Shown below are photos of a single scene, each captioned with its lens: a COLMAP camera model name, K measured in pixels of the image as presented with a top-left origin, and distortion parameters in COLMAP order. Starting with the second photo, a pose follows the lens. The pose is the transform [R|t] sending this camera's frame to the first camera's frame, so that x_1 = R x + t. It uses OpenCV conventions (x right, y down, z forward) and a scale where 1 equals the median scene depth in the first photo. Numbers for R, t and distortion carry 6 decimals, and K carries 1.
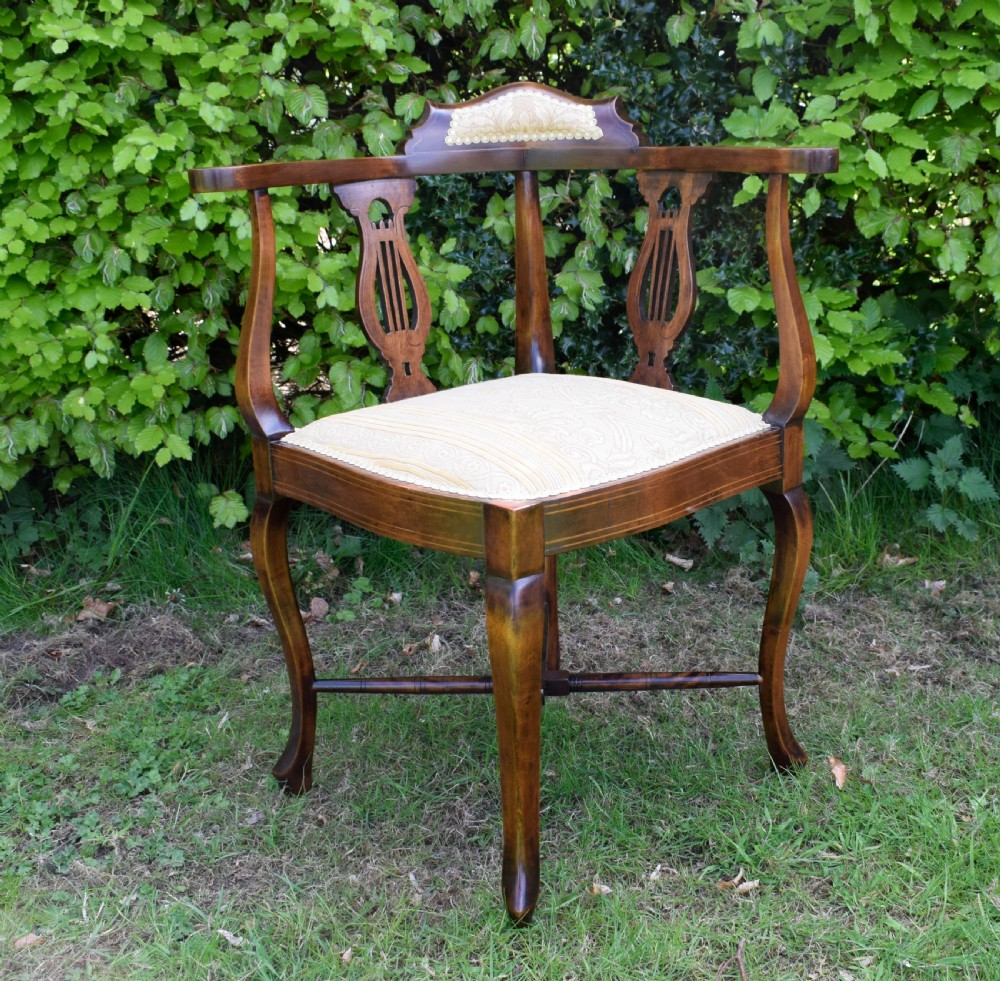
lens RADIAL K [[1366.8, 0, 547.0], [0, 1366.8, 499.8], [0, 0, 1]] dist [-0.022994, -0.001602]
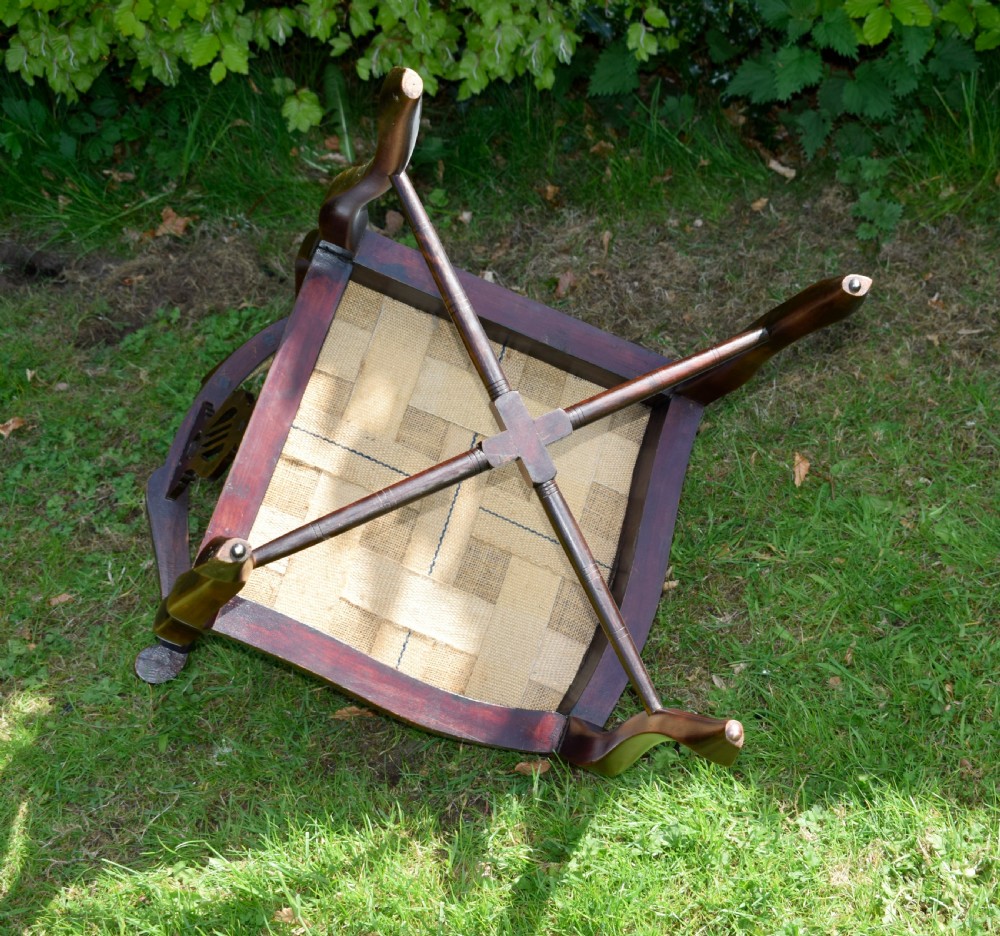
lens RADIAL K [[1829.1, 0, 585.0], [0, 1829.1, 455.5], [0, 0, 1]] dist [0.004808, -0.078021]
pose [[0.976879, 0.043013, -0.209423, 0.299460], [0.030058, 0.942193, 0.333721, -0.238504], [0.211671, -0.332299, 0.919115, -0.254776]]
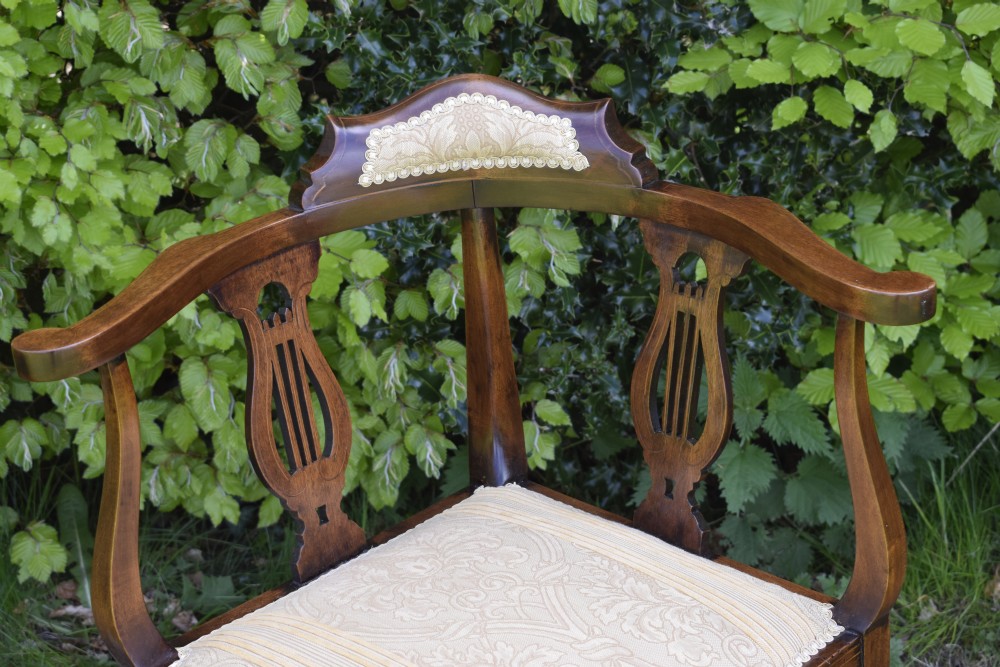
lens RADIAL K [[2187.9, 0, 500.0], [0, 2187.9, 333.5], [0, 0, 1]] dist [-0.019784, -0.034308]
pose [[0.998673, -0.045561, 0.024013, -0.031350], [0.042035, 0.990480, 0.131085, -0.303512], [-0.029757, -0.129902, 0.991080, -0.094277]]
